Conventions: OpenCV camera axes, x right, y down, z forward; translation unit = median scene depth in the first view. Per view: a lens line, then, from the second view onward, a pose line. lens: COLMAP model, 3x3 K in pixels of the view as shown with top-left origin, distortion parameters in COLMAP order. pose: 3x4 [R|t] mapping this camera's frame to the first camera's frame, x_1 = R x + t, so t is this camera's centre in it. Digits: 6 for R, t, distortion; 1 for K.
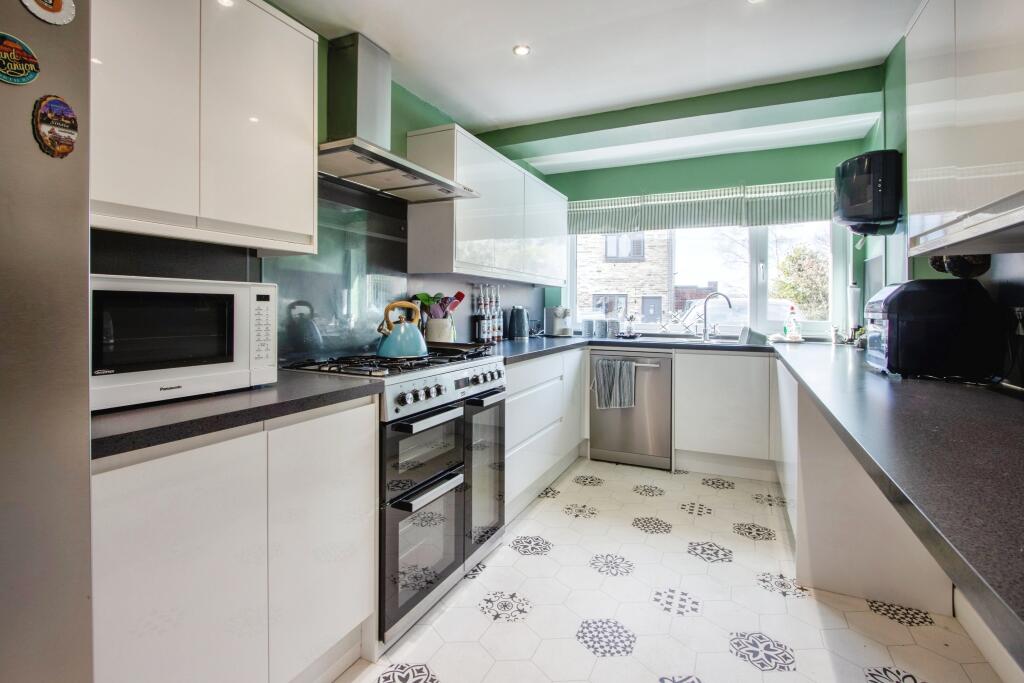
lens RADIAL K [[493.3, 0, 511.3], [0, 493.3, 311.0], [0, 0, 1]] dist [-0.001664, 0.000209]
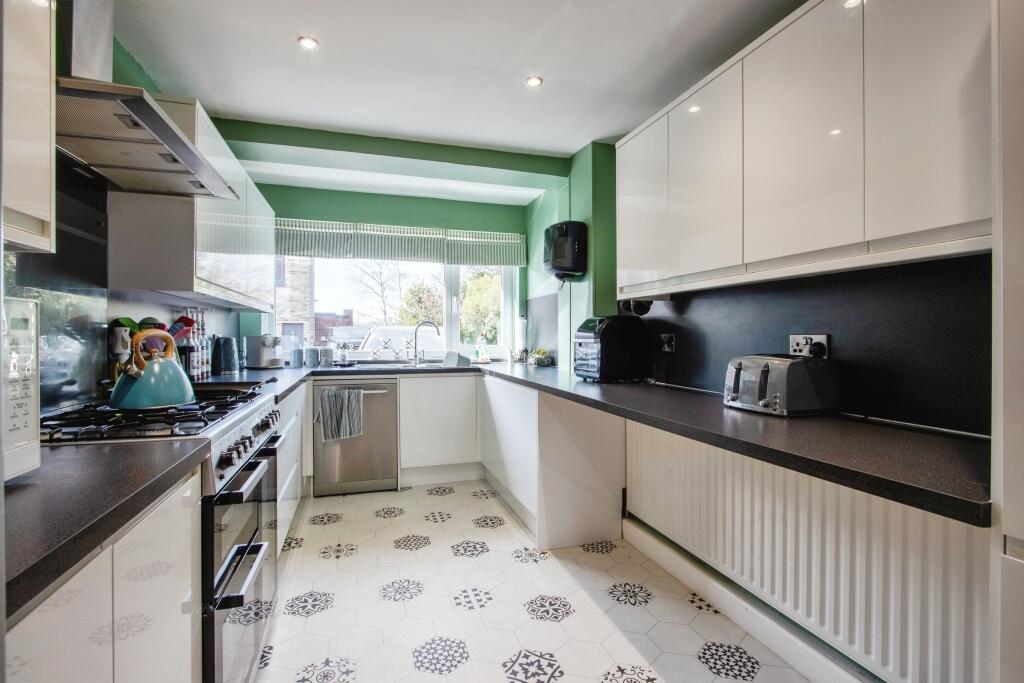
lens RADIAL K [[477.0, 0, 512.0], [0, 477.0, 341.5], [0, 0, 1]] dist [-0.002062, 0.000234]
pose [[0.735114, -0.014147, 0.677796, -0.201479], [0.008556, 0.999896, 0.011590, -0.003322], [-0.677889, -0.002720, 0.735159, 0.091179]]
